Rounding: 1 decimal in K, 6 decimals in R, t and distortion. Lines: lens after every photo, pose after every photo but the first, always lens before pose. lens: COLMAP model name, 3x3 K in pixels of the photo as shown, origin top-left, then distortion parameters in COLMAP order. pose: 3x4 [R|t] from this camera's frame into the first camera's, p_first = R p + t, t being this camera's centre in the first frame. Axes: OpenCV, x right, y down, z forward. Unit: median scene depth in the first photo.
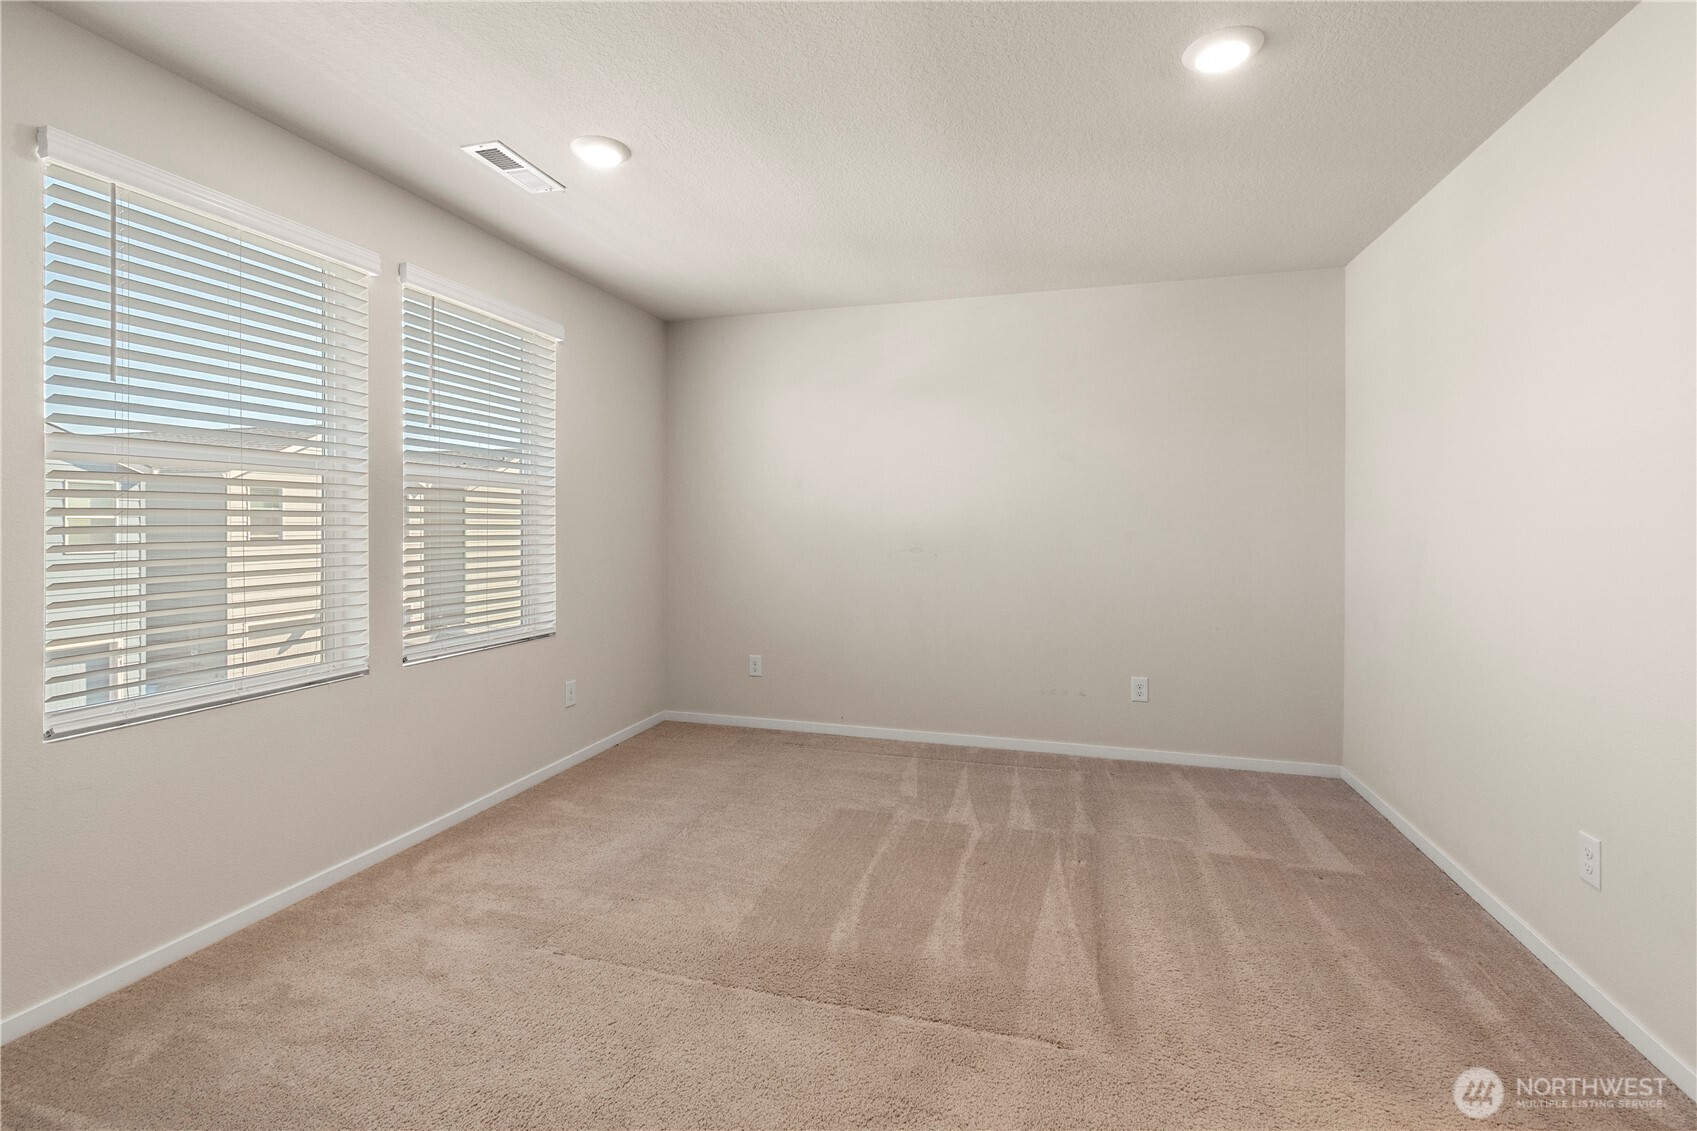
lens RADIAL K [[762.5, 0, 843.4], [0, 762.5, 520.4], [0, 0, 1]] dist [0.006054, -0.002054]
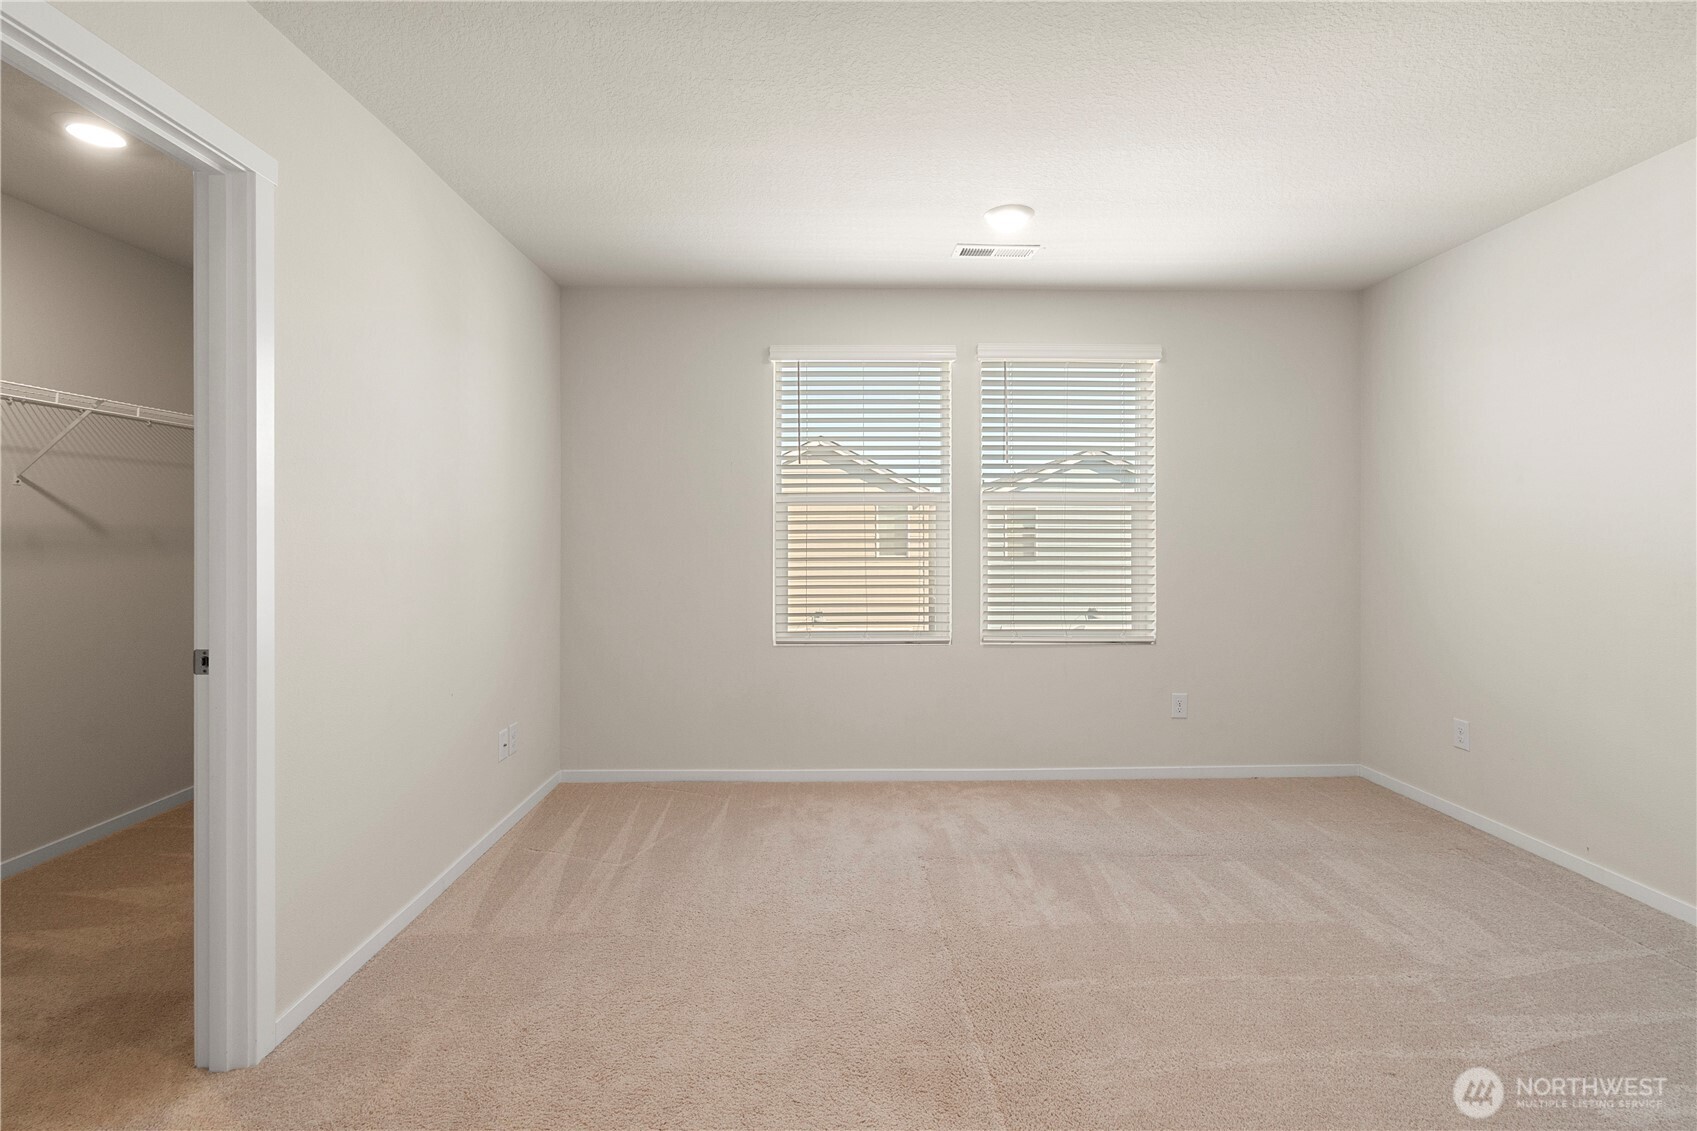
lens RADIAL K [[762.5, 0, 851.2], [0, 762.5, 523.2], [0, 0, 1]] dist [0.006054, -0.002054]
pose [[0.319440, -0.017085, -0.947452, 0.637026], [0.002239, 0.999848, -0.017275, 0.002708], [0.947604, 0.003397, 0.319430, 0.360918]]
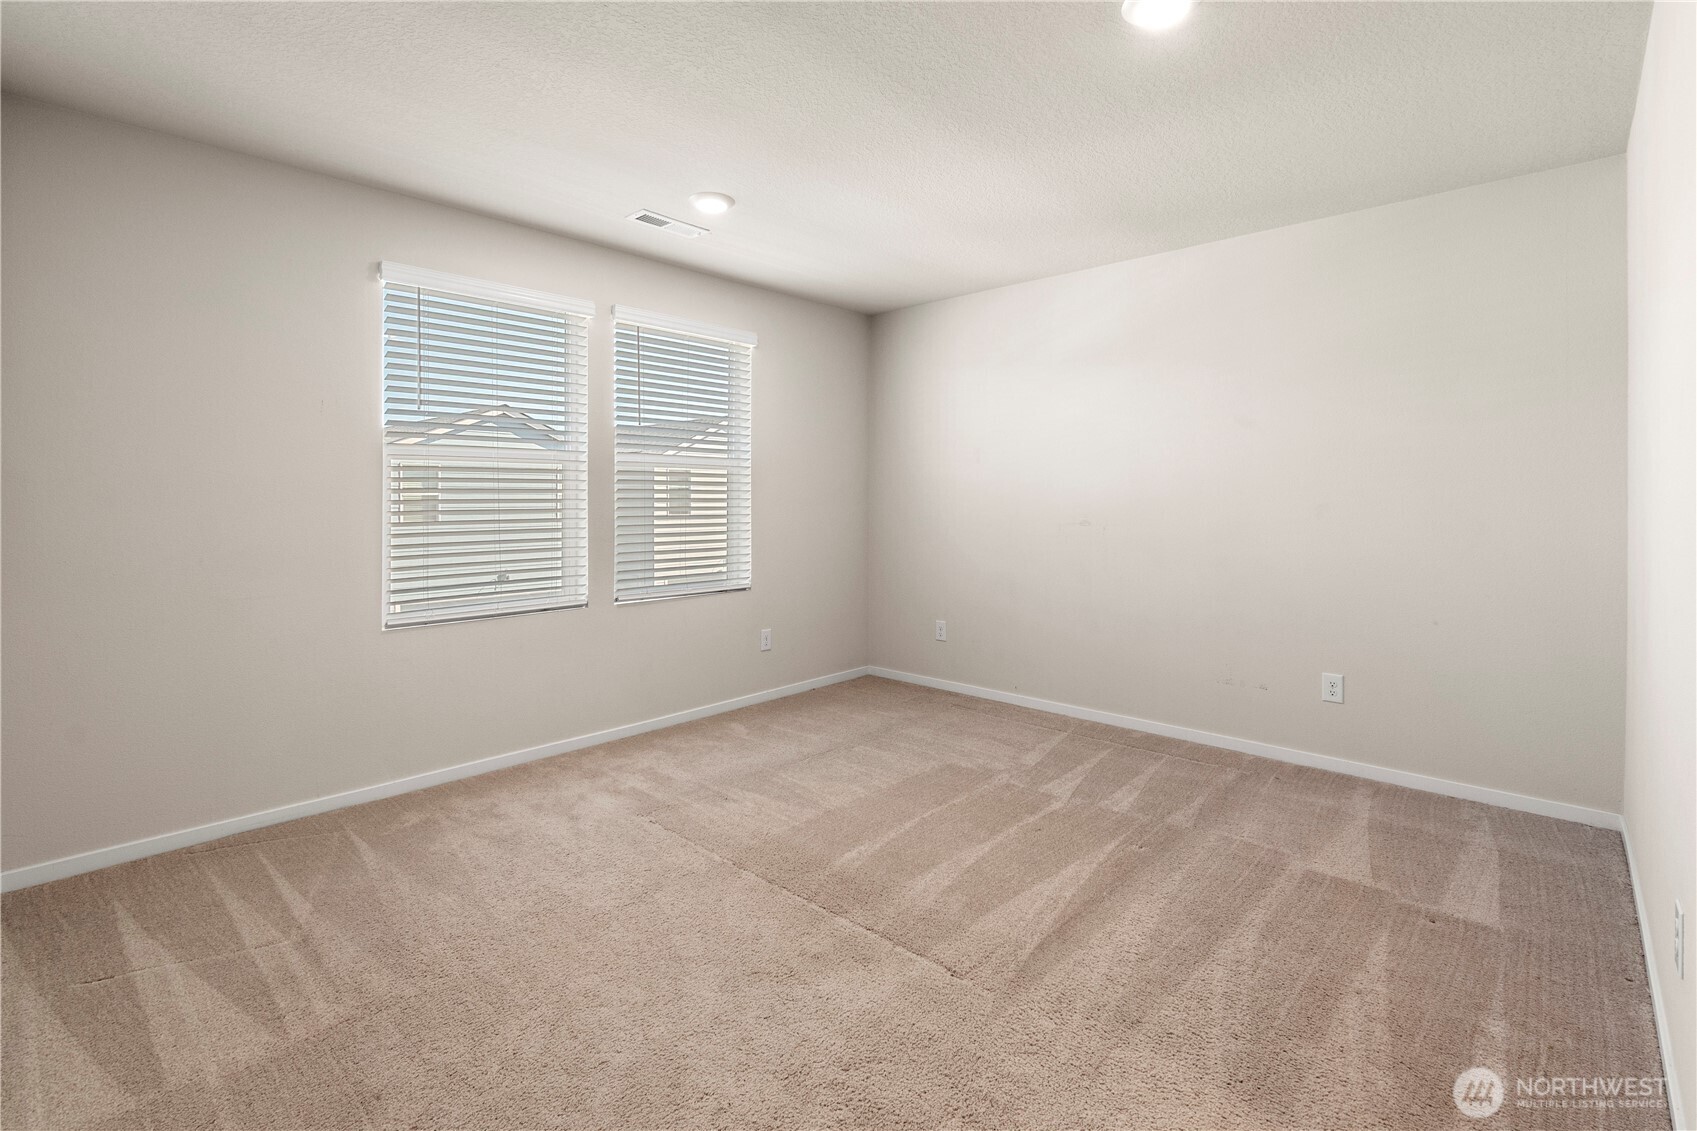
lens RADIAL K [[762.5, 0, 847.2], [0, 762.5, 491.6], [0, 0, 1]] dist [0.006054, -0.002054]
pose [[0.895665, -0.006466, -0.444682, 0.401256], [0.003626, 0.999967, -0.007236, 0.004645], [0.444714, 0.004869, 0.895659, -0.027767]]
